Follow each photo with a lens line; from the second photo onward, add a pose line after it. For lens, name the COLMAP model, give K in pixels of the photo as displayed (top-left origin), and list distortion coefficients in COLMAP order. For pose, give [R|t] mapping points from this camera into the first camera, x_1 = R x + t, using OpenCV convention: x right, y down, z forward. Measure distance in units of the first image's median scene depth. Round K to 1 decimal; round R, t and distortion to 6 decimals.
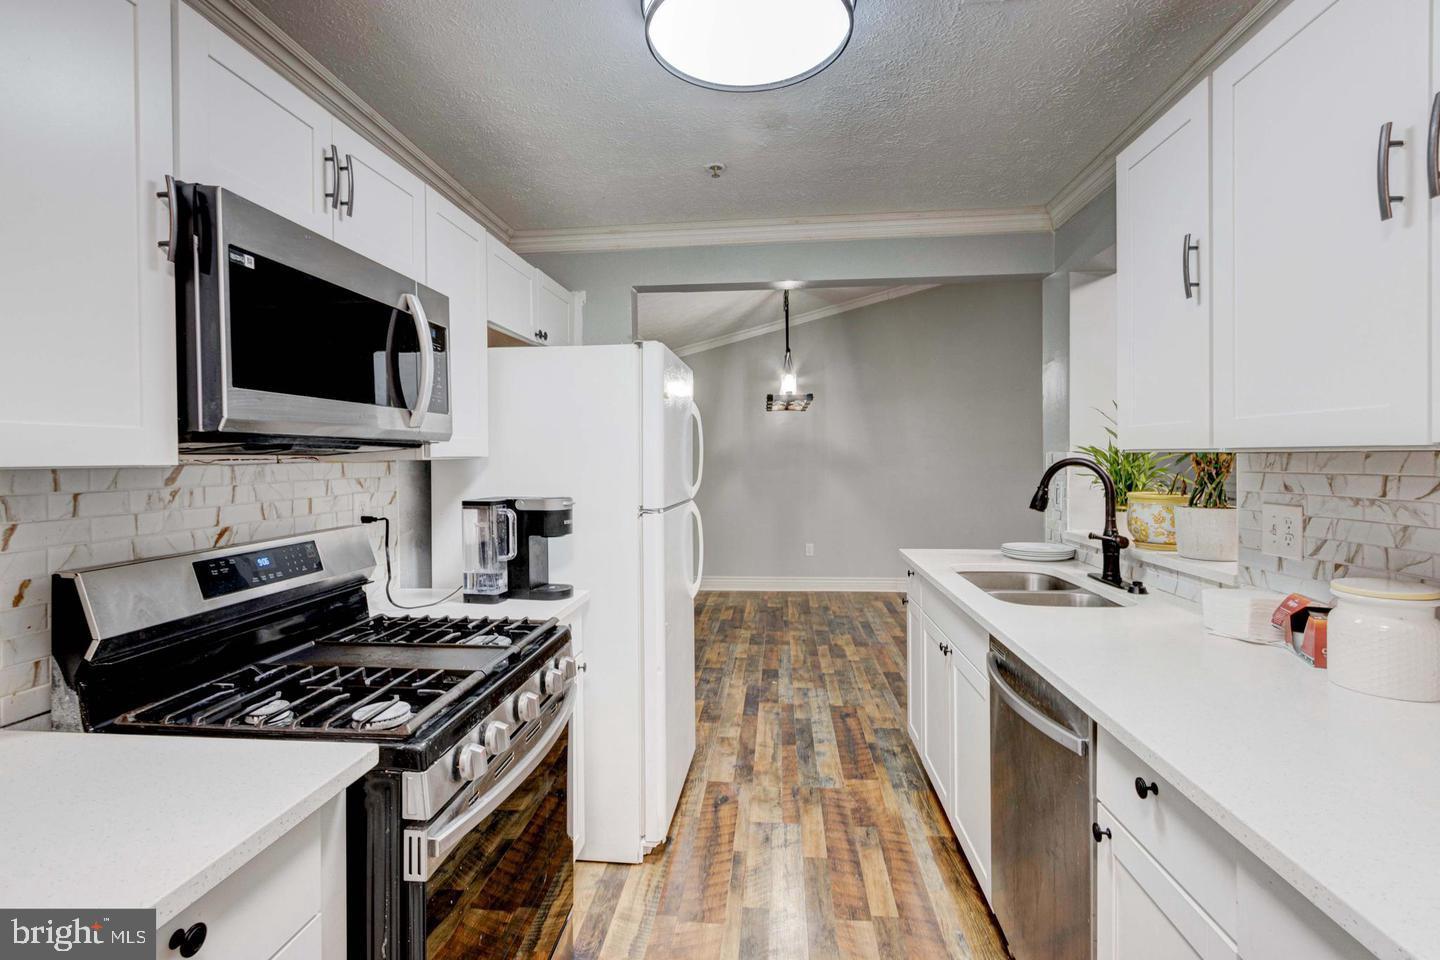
lens RADIAL K [[657.3, 0, 722.5], [0, 657.3, 468.2], [0, 0, 1]] dist [0.008305, -0.002538]
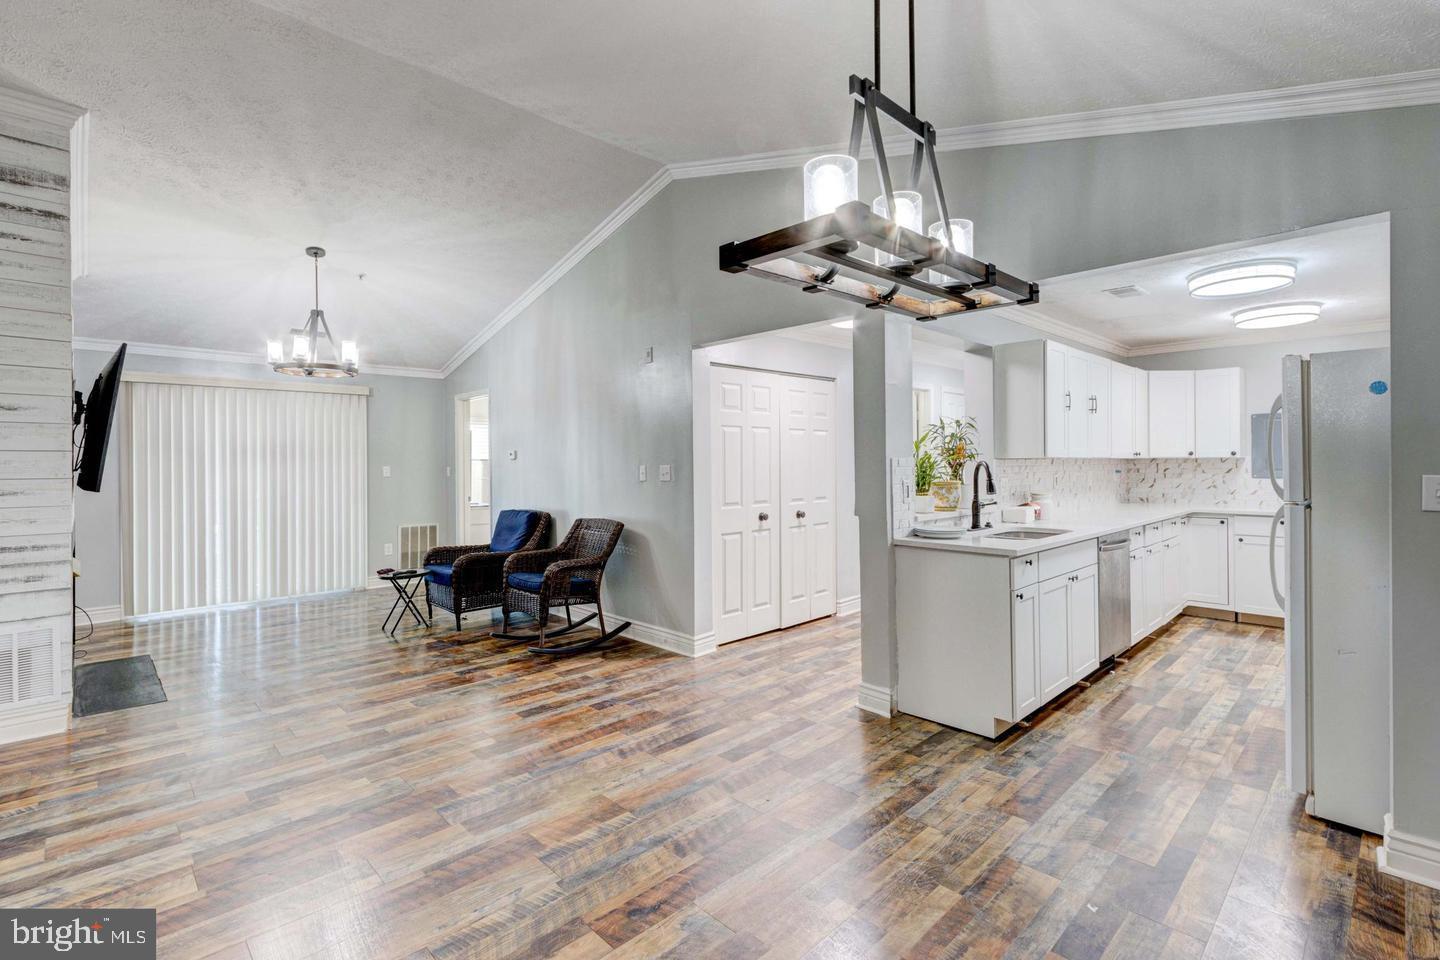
lens RADIAL K [[657.3, 0, 719.3], [0, 657.3, 461.9], [0, 0, 1]] dist [0.008305, -0.002538]
pose [[-0.752657, 0.010228, 0.658333, -0.086265], [0.019548, 0.999786, 0.006815, -0.044891], [-0.658122, 0.017999, -0.752696, 3.261211]]
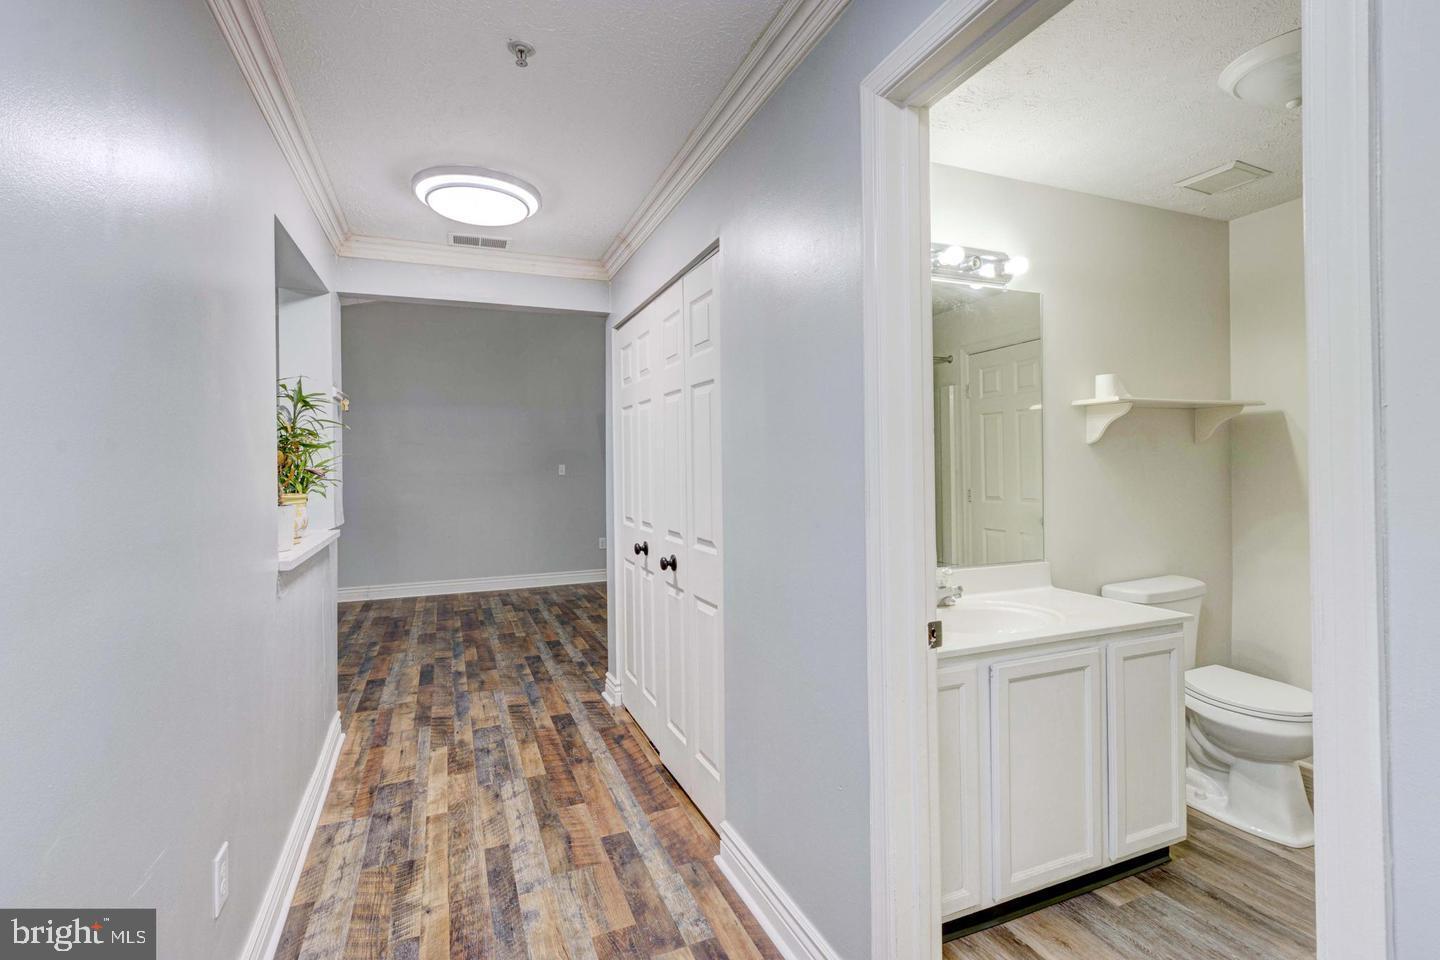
lens RADIAL K [[657.3, 0, 716.3], [0, 657.3, 469.8], [0, 0, 1]] dist [0.008305, -0.002538]
pose [[0.891595, -0.010761, 0.452706, 0.967127], [0.016553, 0.999824, -0.008835, 0.026075], [-0.452531, 0.015371, 0.891616, -0.368028]]
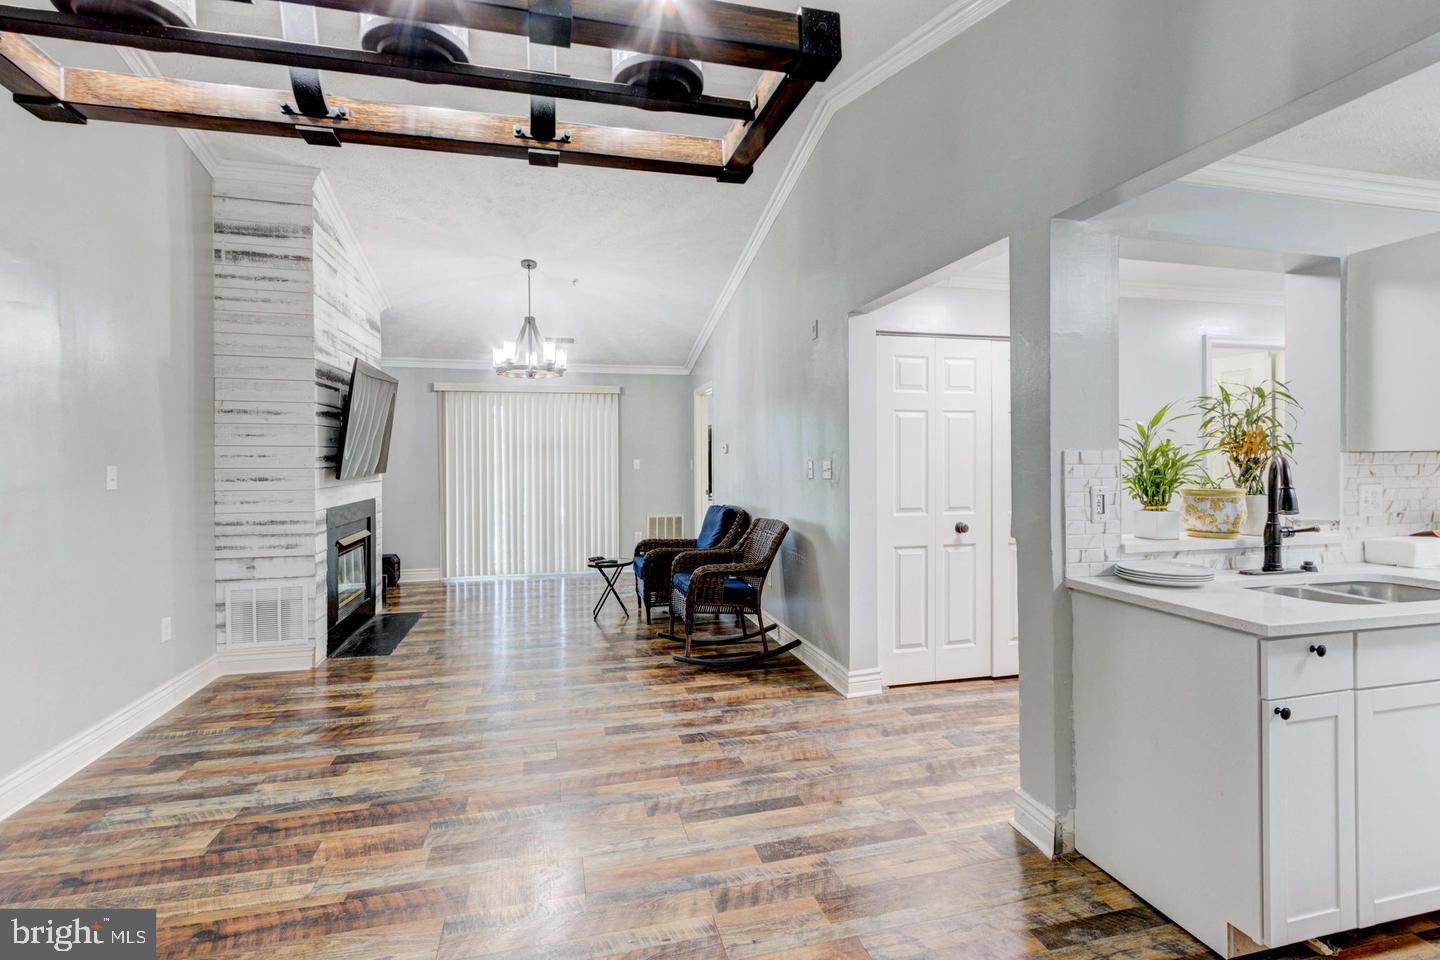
lens RADIAL K [[657.3, 0, 719.0], [0, 657.3, 461.1], [0, 0, 1]] dist [0.008305, -0.002538]
pose [[-0.328038, 0.000795, 0.944664, -0.142958], [0.018325, 0.999817, 0.005522, -0.032963], [-0.944487, 0.019122, -0.327993, 2.518994]]
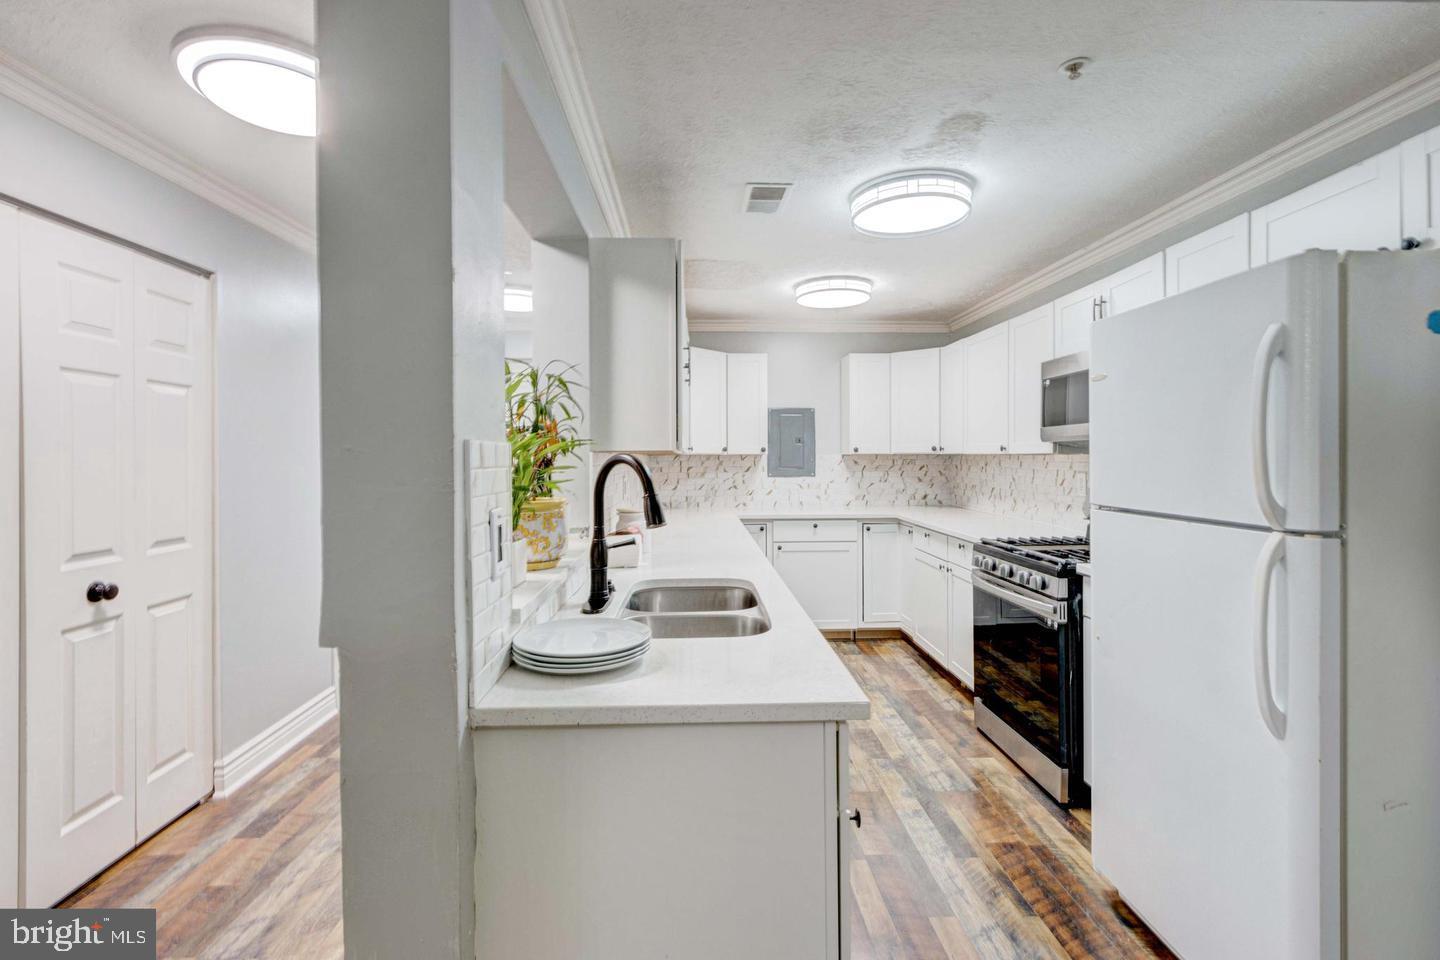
lens RADIAL K [[657.3, 0, 712.0], [0, 657.3, 461.5], [0, 0, 1]] dist [0.008305, -0.002538]
pose [[-0.993176, 0.009273, -0.116253, 0.625833], [0.007008, 0.999778, 0.019878, -0.025300], [0.116411, 0.018928, -0.993021, 2.123975]]
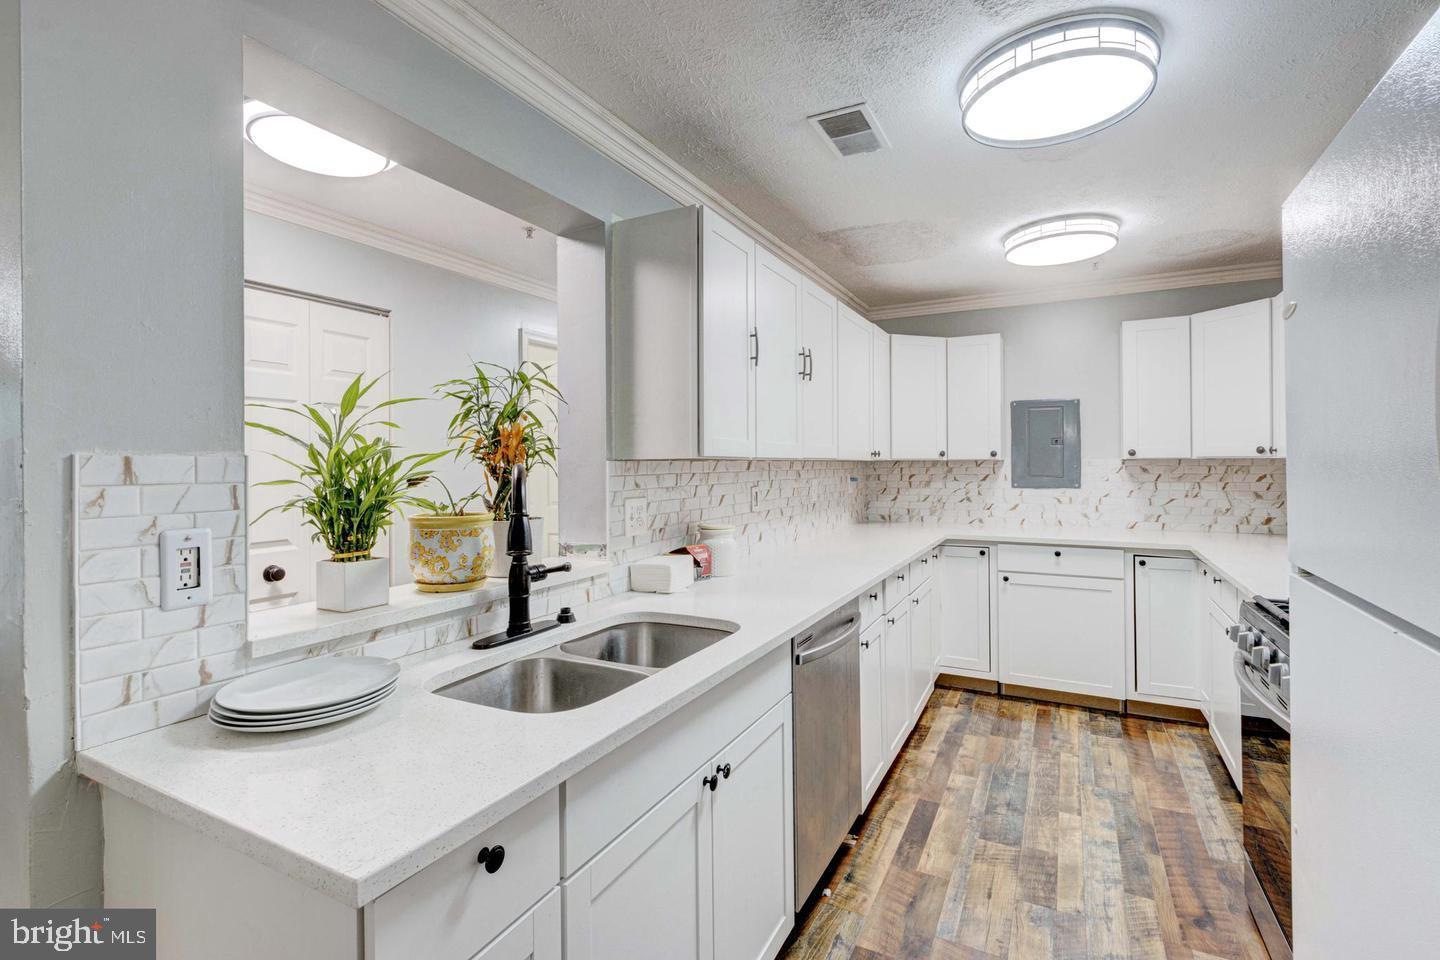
lens RADIAL K [[657.3, 0, 717.0], [0, 657.3, 460.7], [0, 0, 1]] dist [0.008305, -0.002538]
pose [[-0.920517, 0.011741, 0.390526, 0.115761], [0.015621, 0.999855, 0.006760, -0.024619], [-0.390390, 0.012323, -0.920567, 1.821087]]
